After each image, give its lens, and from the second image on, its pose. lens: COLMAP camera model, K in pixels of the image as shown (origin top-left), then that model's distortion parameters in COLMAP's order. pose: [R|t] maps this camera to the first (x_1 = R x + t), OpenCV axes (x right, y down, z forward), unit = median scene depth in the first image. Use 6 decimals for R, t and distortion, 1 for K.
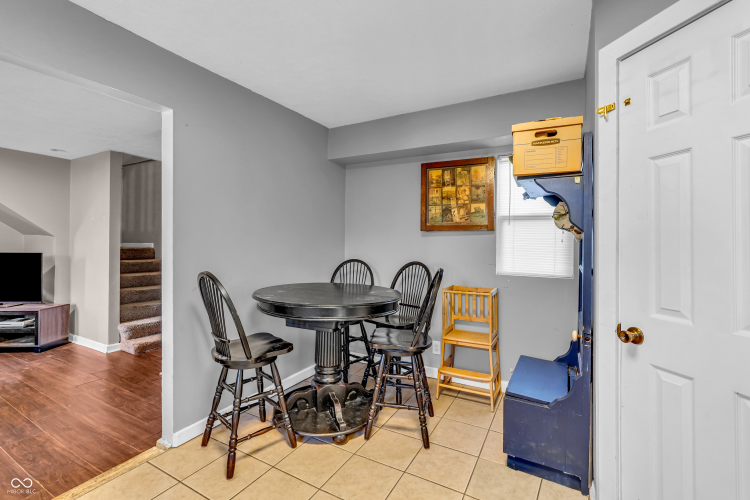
lens RADIAL K [[336.1, 0, 377.5], [0, 336.1, 242.3], [0, 0, 1]] dist [-0.000409, 0.000816]
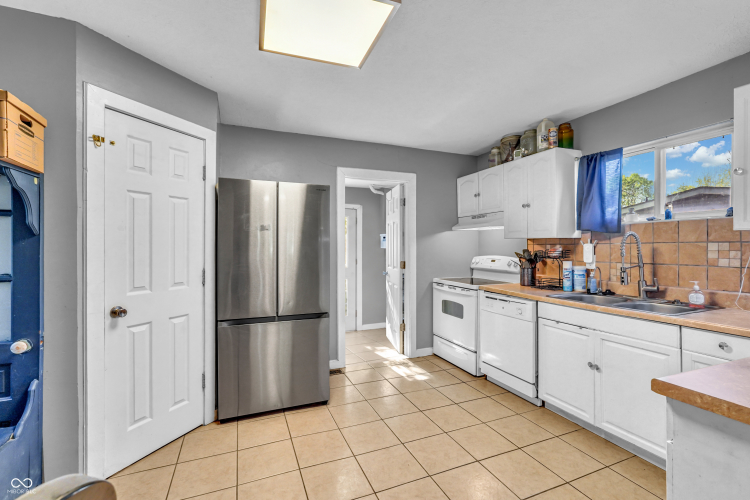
lens RADIAL K [[329.6, 0, 375.9], [0, 329.6, 245.4], [0, 0, 1]] dist [0.001174, 0.000355]
pose [[-0.782889, -0.000673, 0.622161, -0.531784], [-0.003741, 0.999986, -0.003625, -0.000704], [-0.622150, -0.005166, -0.782881, 0.793489]]
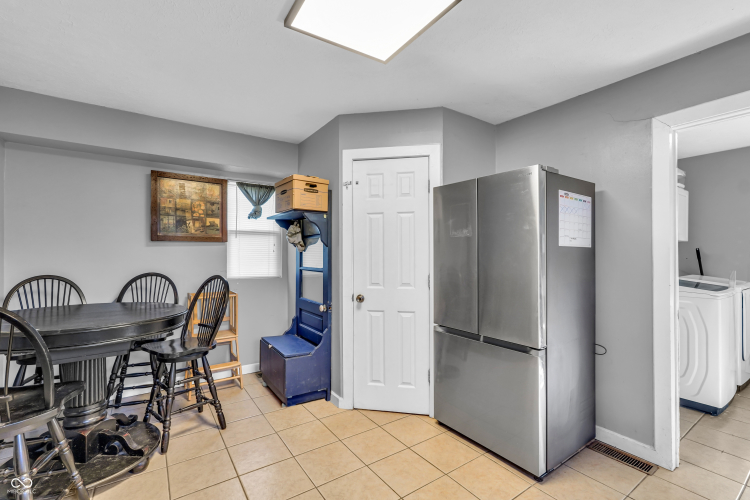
lens RADIAL K [[337.1, 0, 375.0], [0, 337.1, 250.0], [0, 0, 1]] dist [-0.002925, 0.000024]
pose [[0.439079, 0.002224, 0.898446, -0.585233], [-0.001062, 0.999998, -0.001957, -0.007541], [-0.898448, -0.000095, 0.439081, 0.010929]]
